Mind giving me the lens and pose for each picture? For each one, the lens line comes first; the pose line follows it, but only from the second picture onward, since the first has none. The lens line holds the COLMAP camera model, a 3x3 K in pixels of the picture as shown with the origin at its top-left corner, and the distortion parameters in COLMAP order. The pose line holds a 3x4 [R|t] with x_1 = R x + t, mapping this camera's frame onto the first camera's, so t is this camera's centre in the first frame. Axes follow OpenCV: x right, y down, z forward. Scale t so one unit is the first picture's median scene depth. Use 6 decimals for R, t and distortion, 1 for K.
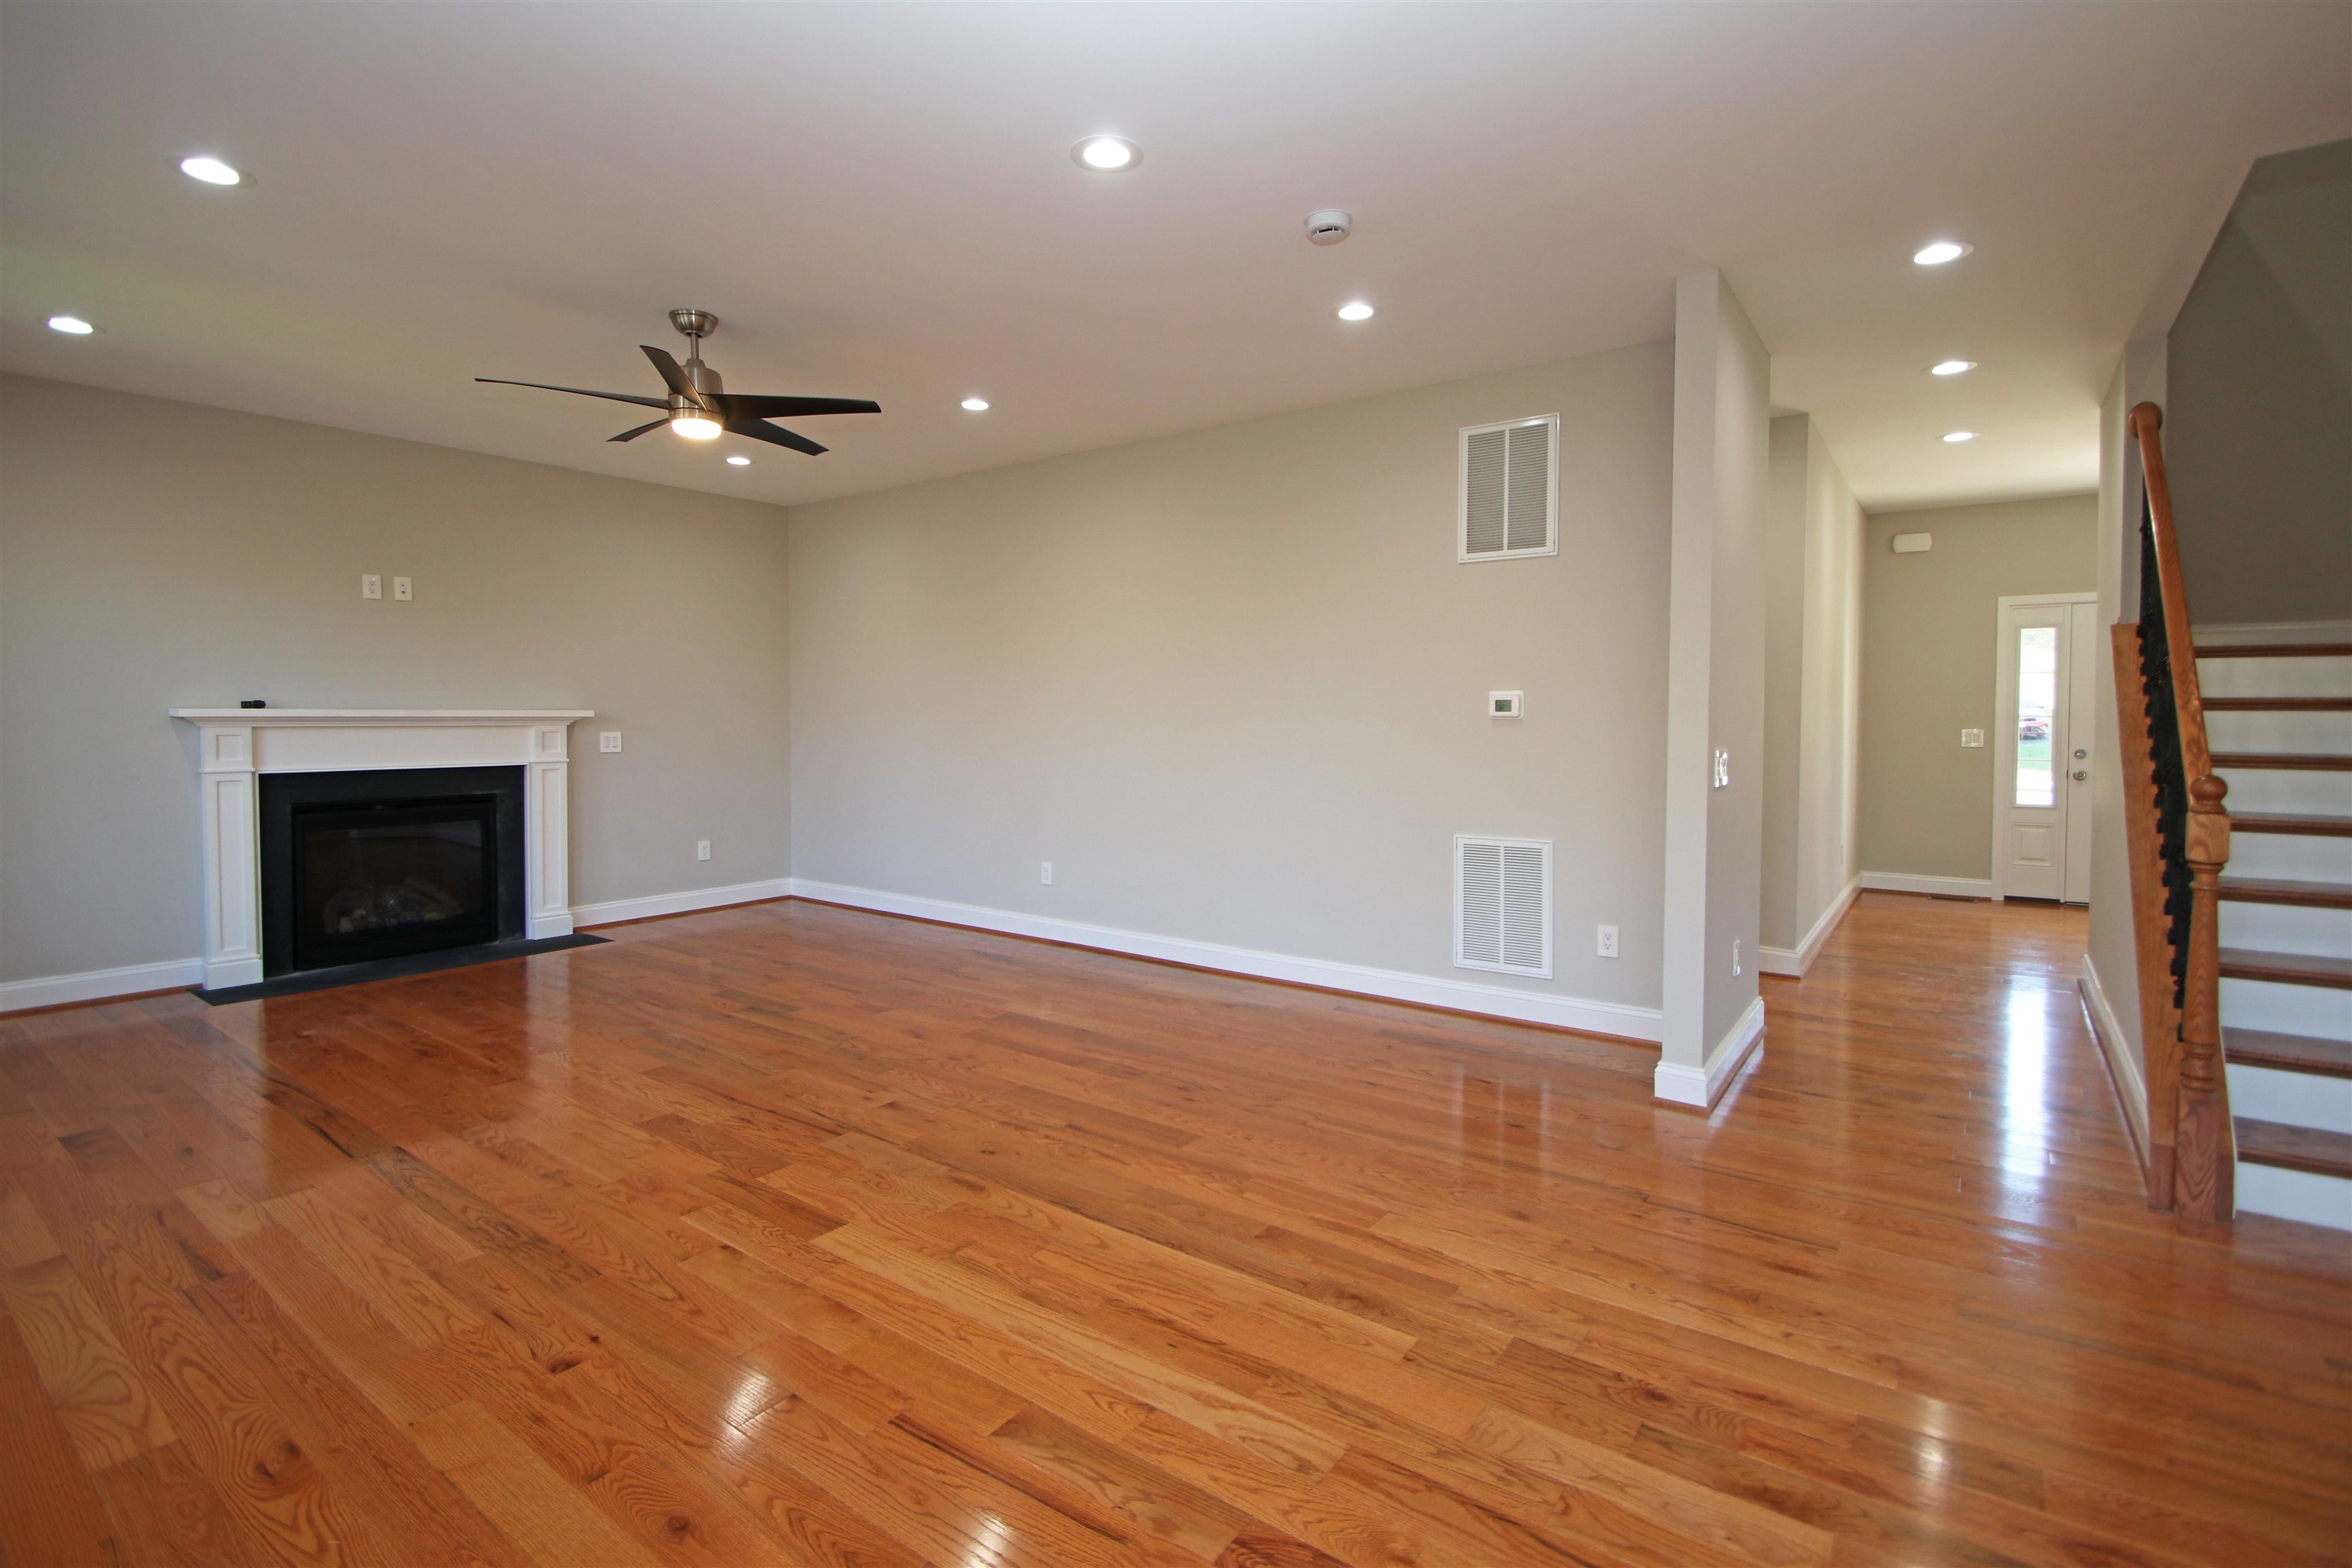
lens RADIAL K [[1106.5, 0, 1126.0], [0, 1106.5, 748.0], [0, 0, 1]] dist [0.011121, -0.013001]
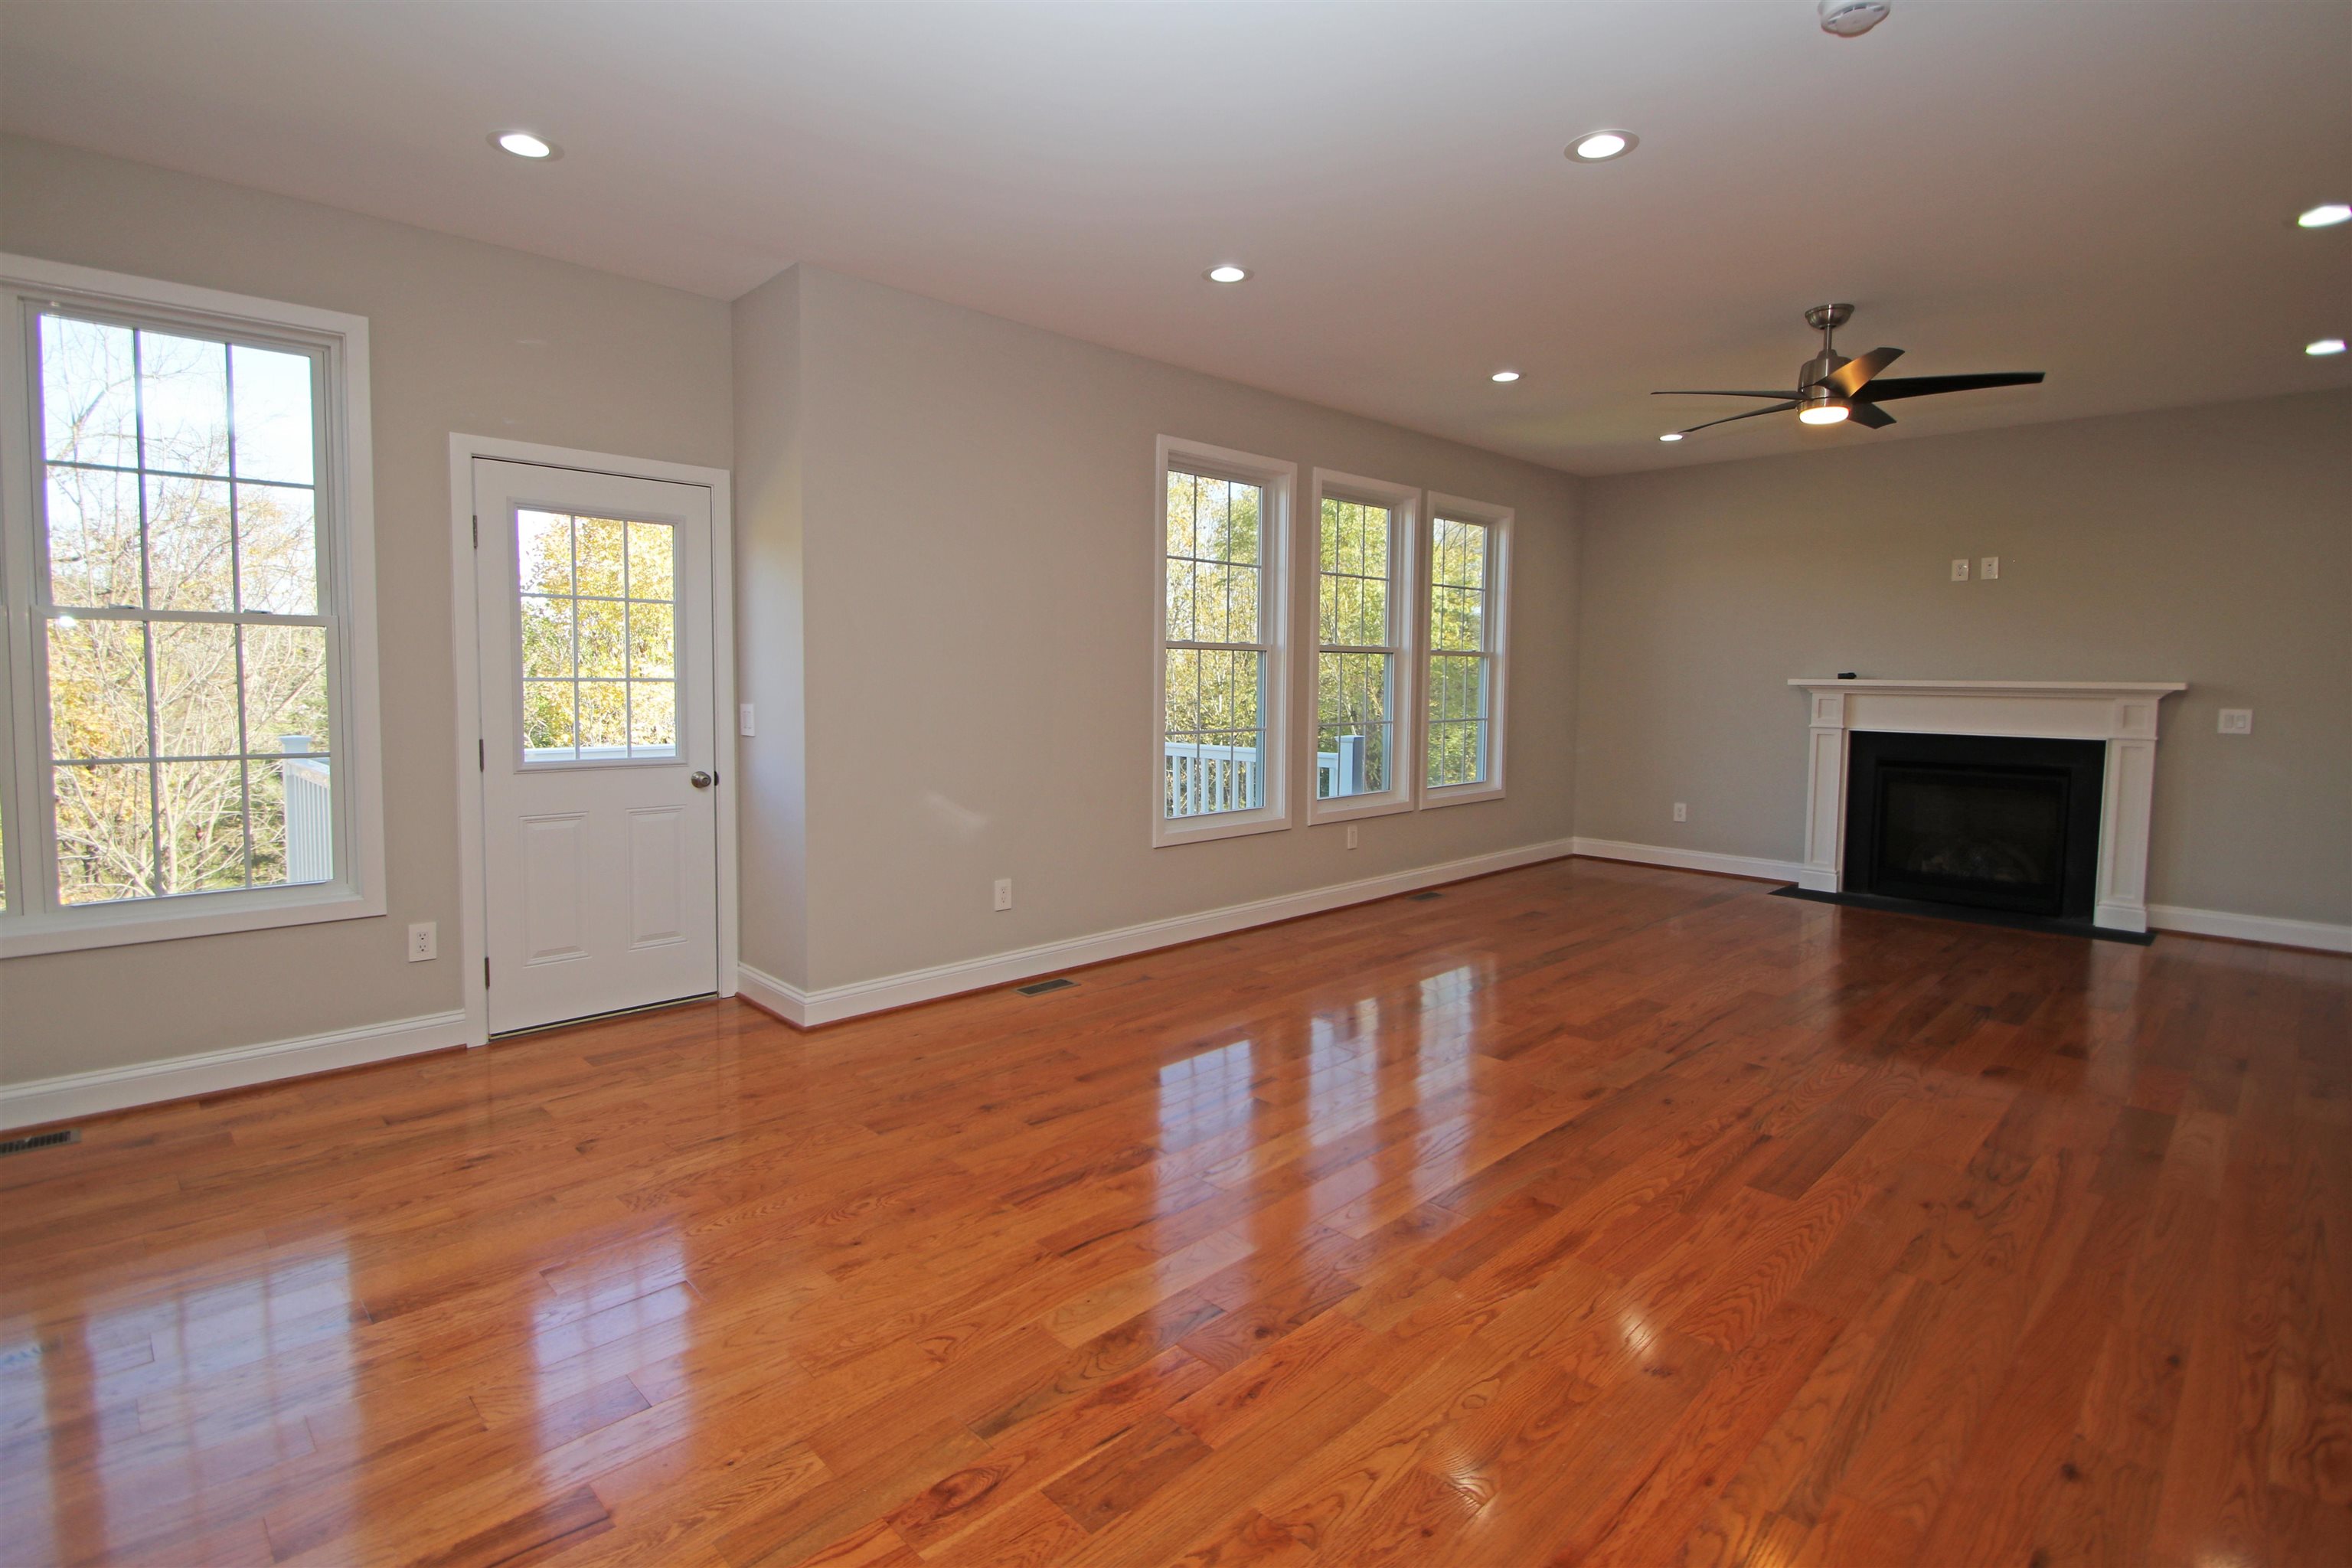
lens RADIAL K [[1106.5, 0, 1176.8], [0, 1106.5, 765.9], [0, 0, 1]] dist [0.011121, -0.013001]
pose [[-0.136934, 0.076765, -0.987601, 0.872583], [-0.038913, 0.995806, 0.082798, -0.018027], [0.989816, 0.049768, -0.133373, 0.611572]]
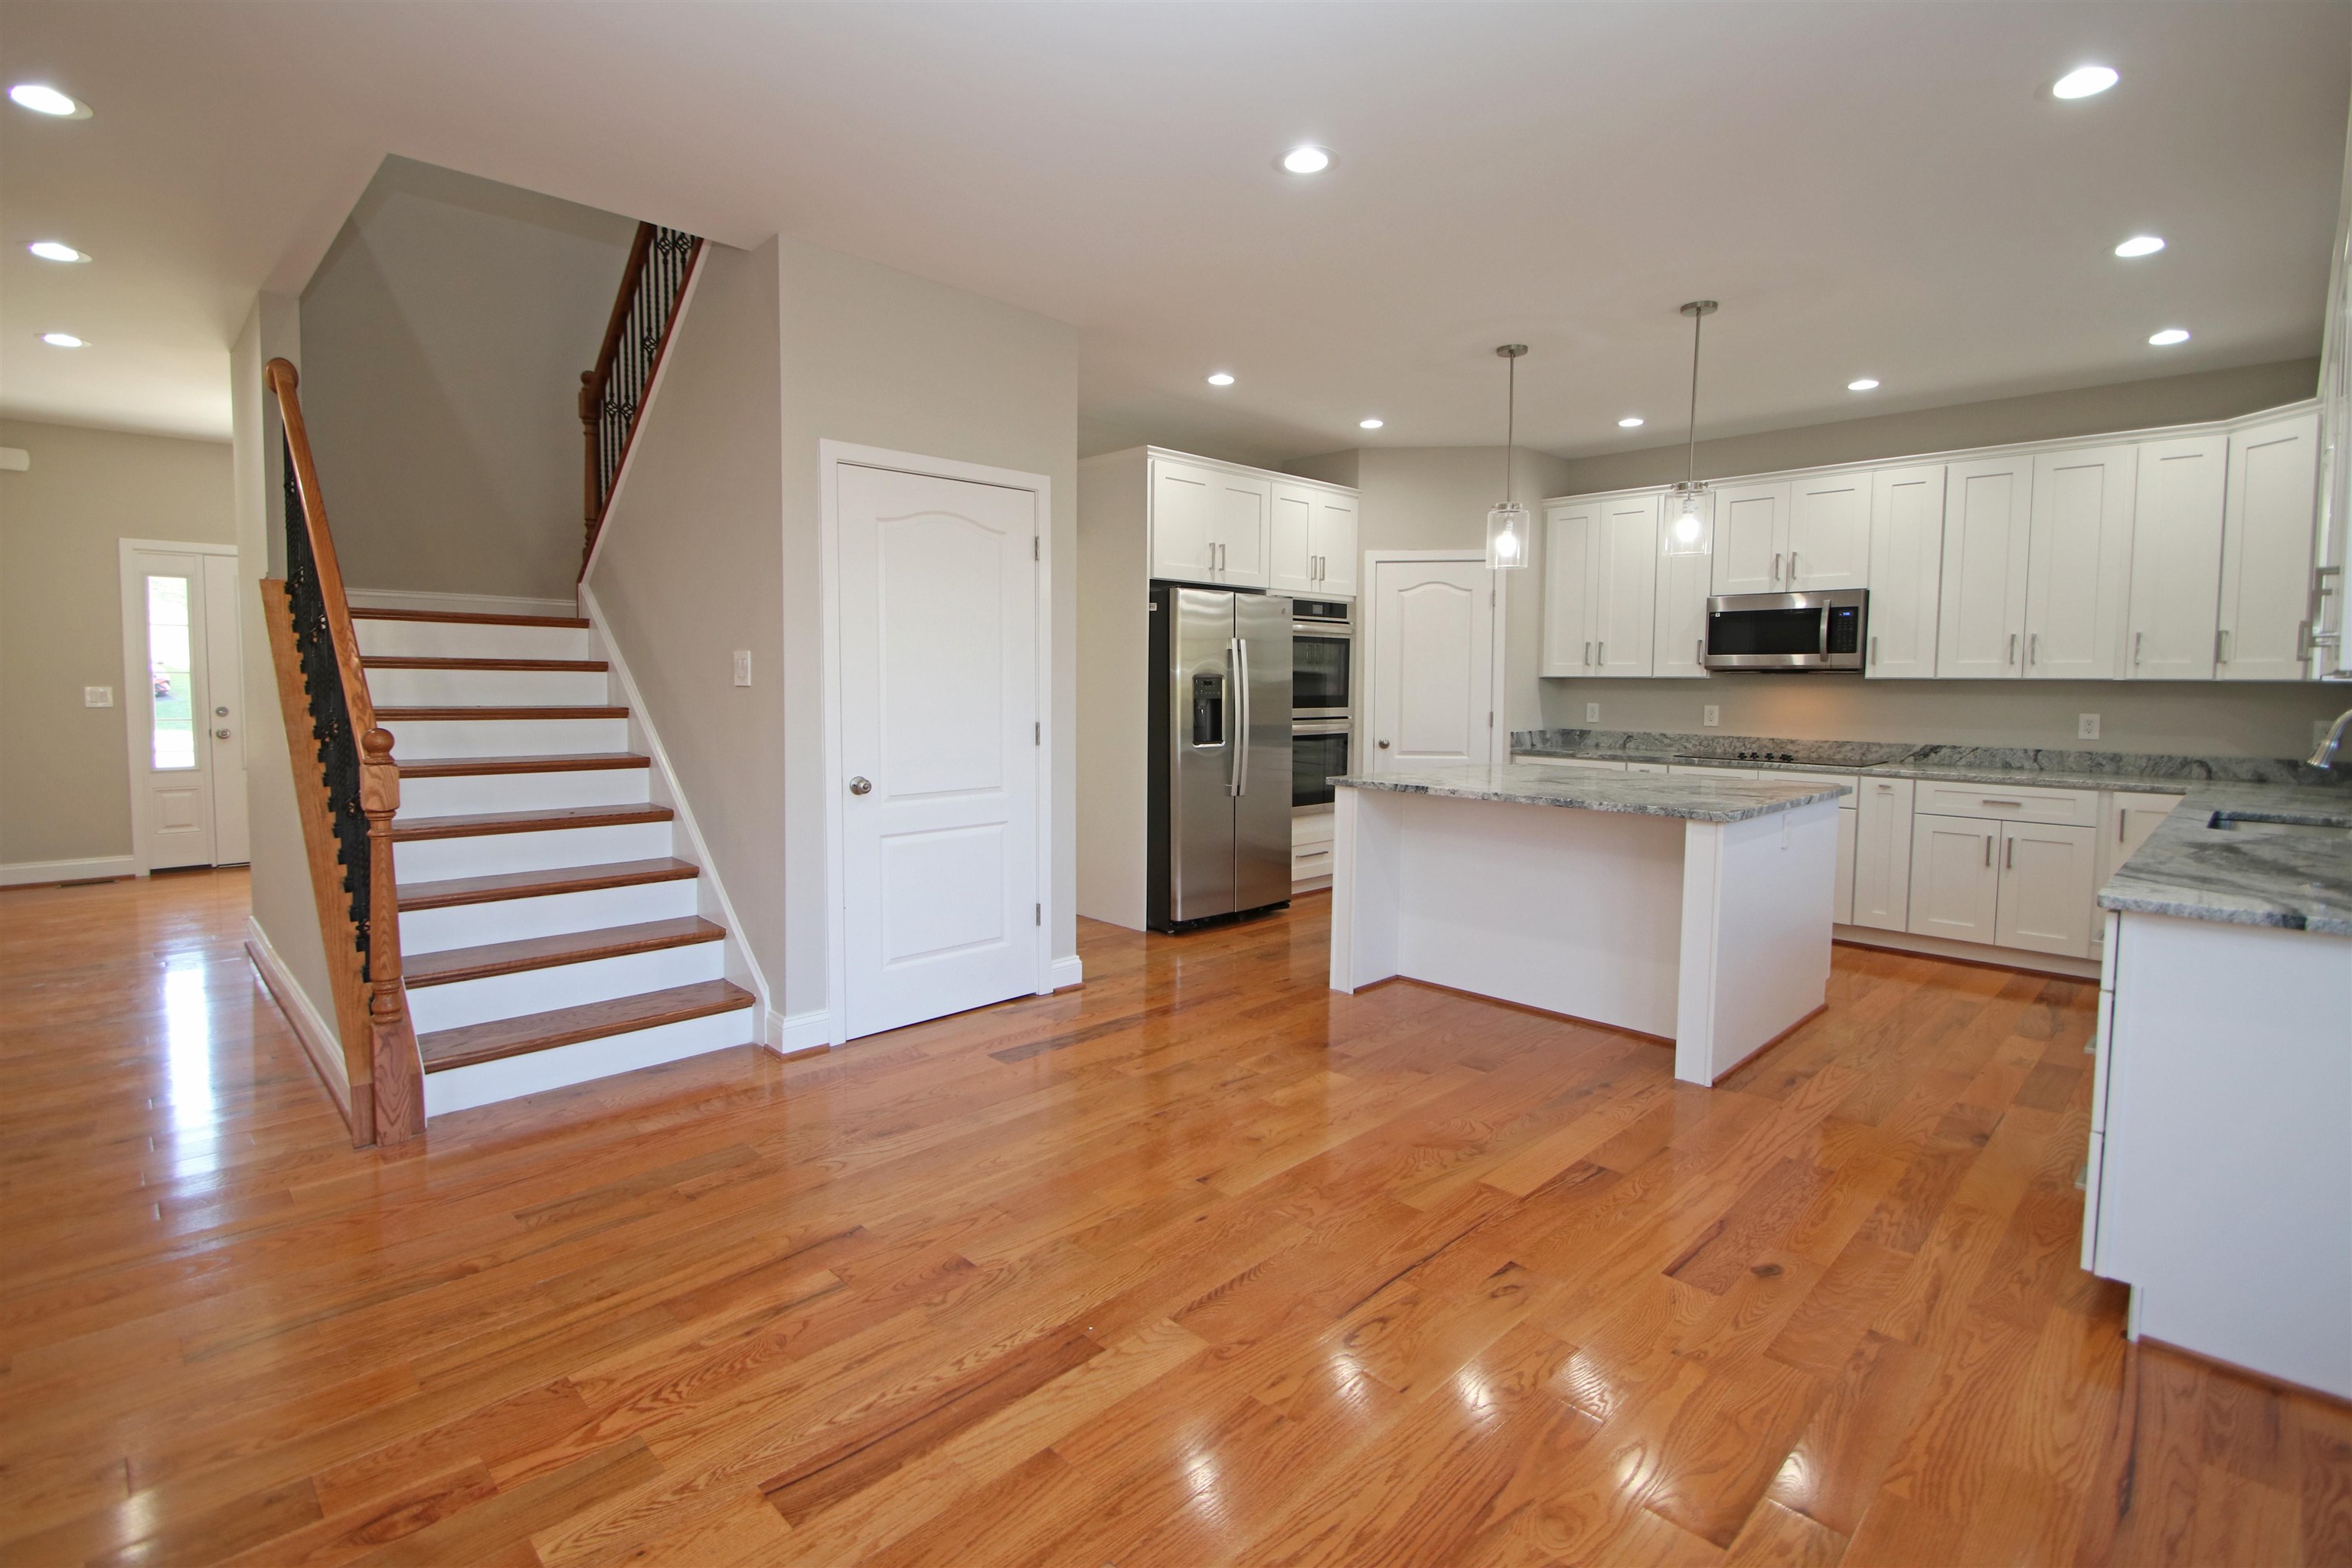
lens RADIAL K [[1106.5, 0, 1169.9], [0, 1106.5, 742.8], [0, 0, 1]] dist [0.011121, -0.013001]
pose [[0.132166, -0.057881, 0.989536, 0.017432], [0.023096, 0.998202, 0.055303, -0.002243], [-0.990959, 0.015545, 0.133265, 0.074574]]
